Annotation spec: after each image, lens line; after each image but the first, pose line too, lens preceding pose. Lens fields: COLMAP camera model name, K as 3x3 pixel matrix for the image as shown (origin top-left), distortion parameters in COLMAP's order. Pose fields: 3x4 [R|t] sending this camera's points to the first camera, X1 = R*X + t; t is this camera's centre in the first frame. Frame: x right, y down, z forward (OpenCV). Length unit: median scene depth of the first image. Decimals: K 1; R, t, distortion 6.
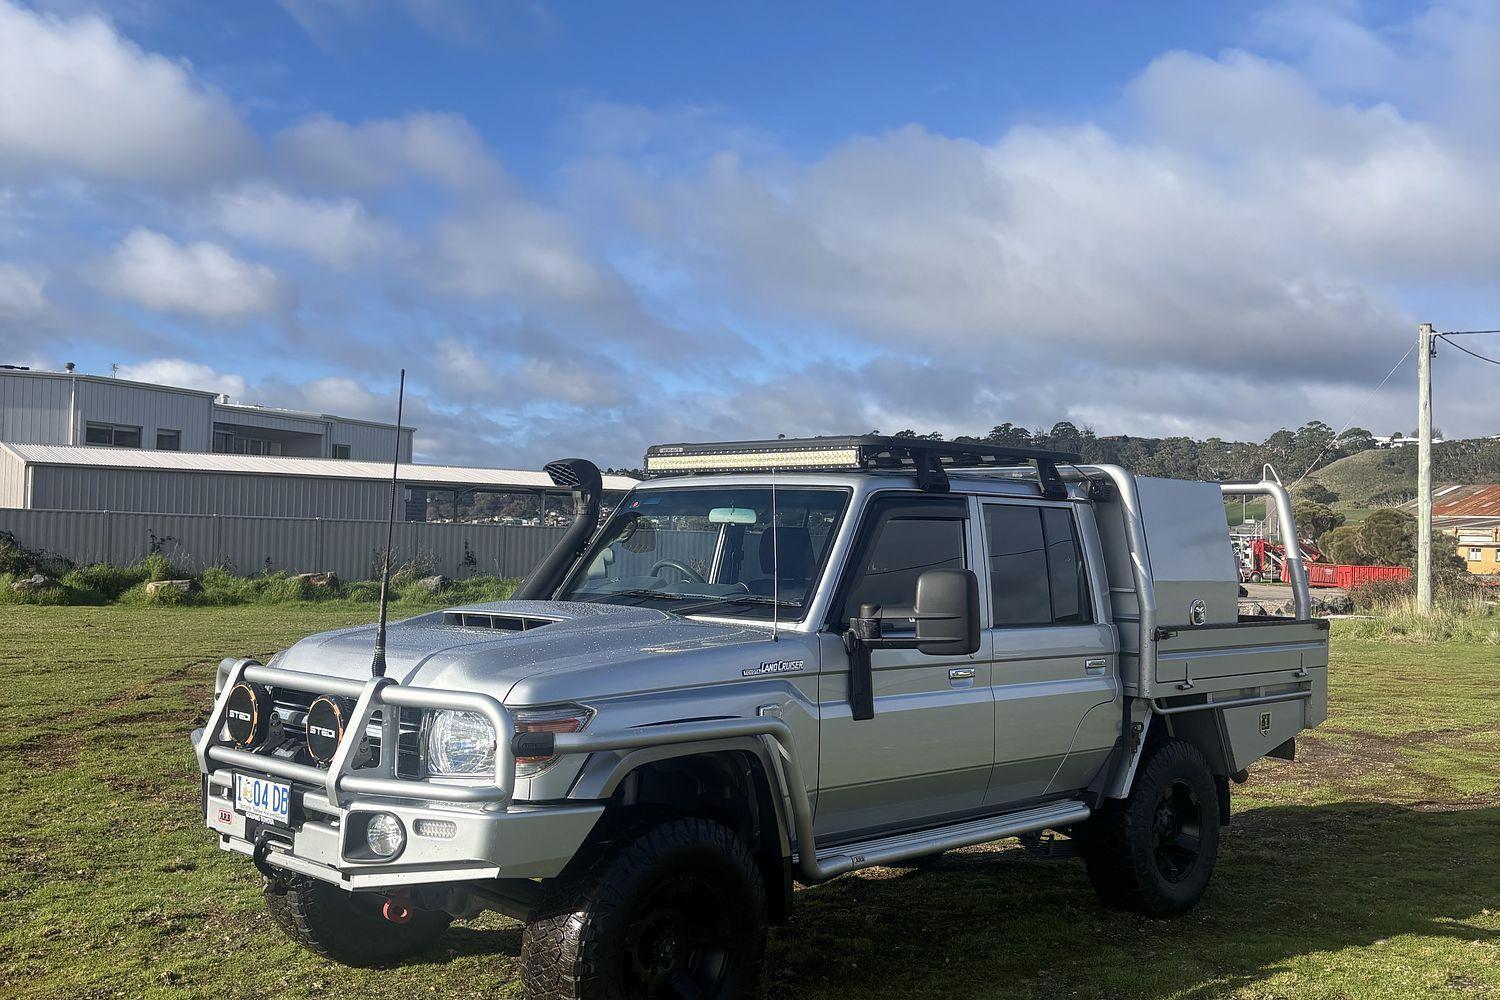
lens RADIAL K [[1514.1, 0, 772.7], [0, 1514.1, 495.4], [0, 0, 1]] dist [0.020058, -0.007345]
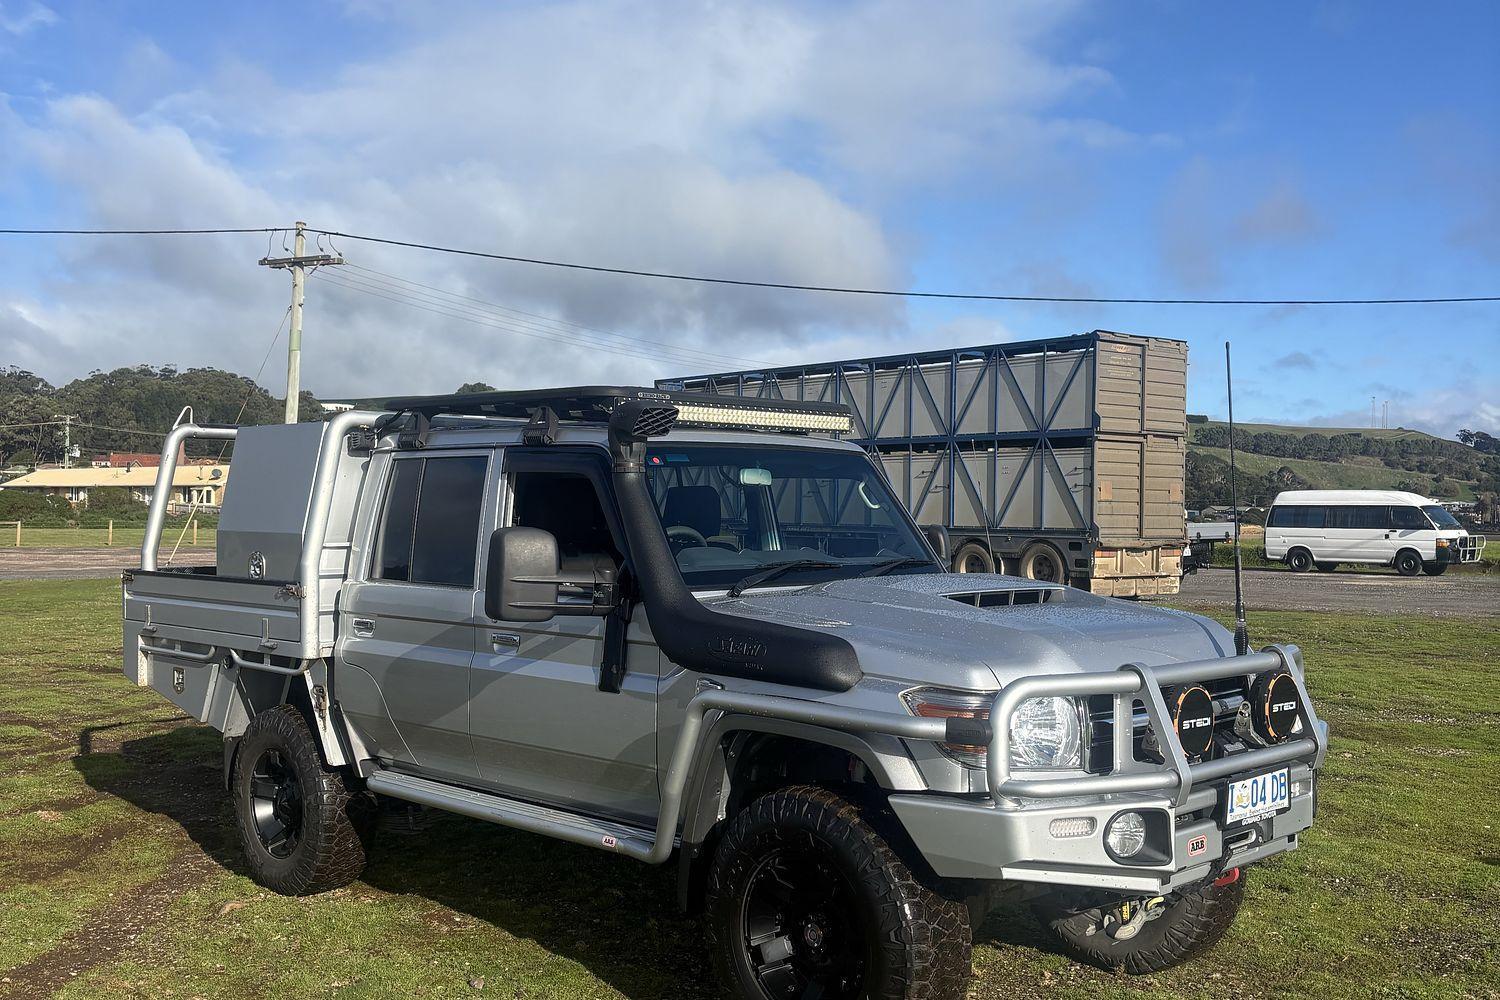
lens RADIAL K [[1514.8, 0, 757.1], [0, 1514.8, 495.1], [0, 0, 1]] dist [0.005348, 0.002179]
pose [[0.020243, -0.013038, 0.999710, -0.953995], [-0.040145, 0.999098, 0.013843, 0.011693], [-0.998989, -0.040413, 0.019701, 0.976288]]
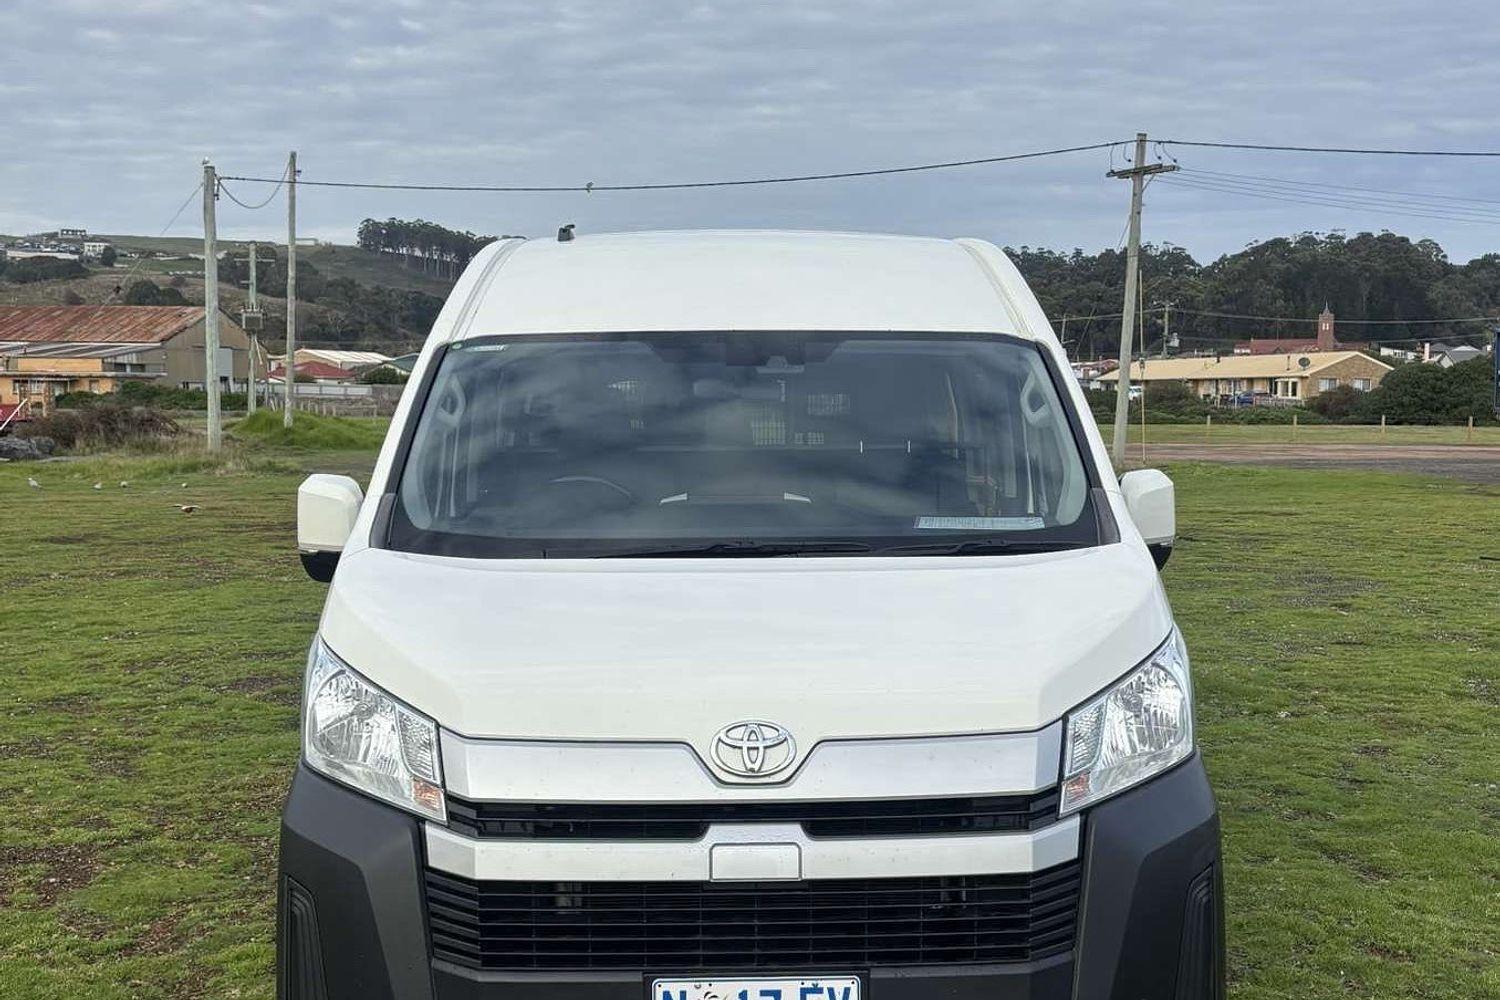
lens RADIAL K [[1842.9, 0, 776.6], [0, 1842.9, 501.0], [0, 0, 1]] dist [0.049244, -0.050172]
pose [[0.634333, -0.064726, 0.770345, -1.854028], [-0.014088, 0.995355, 0.095232, -0.080345], [-0.772931, -0.071261, 0.630475, -0.598592]]
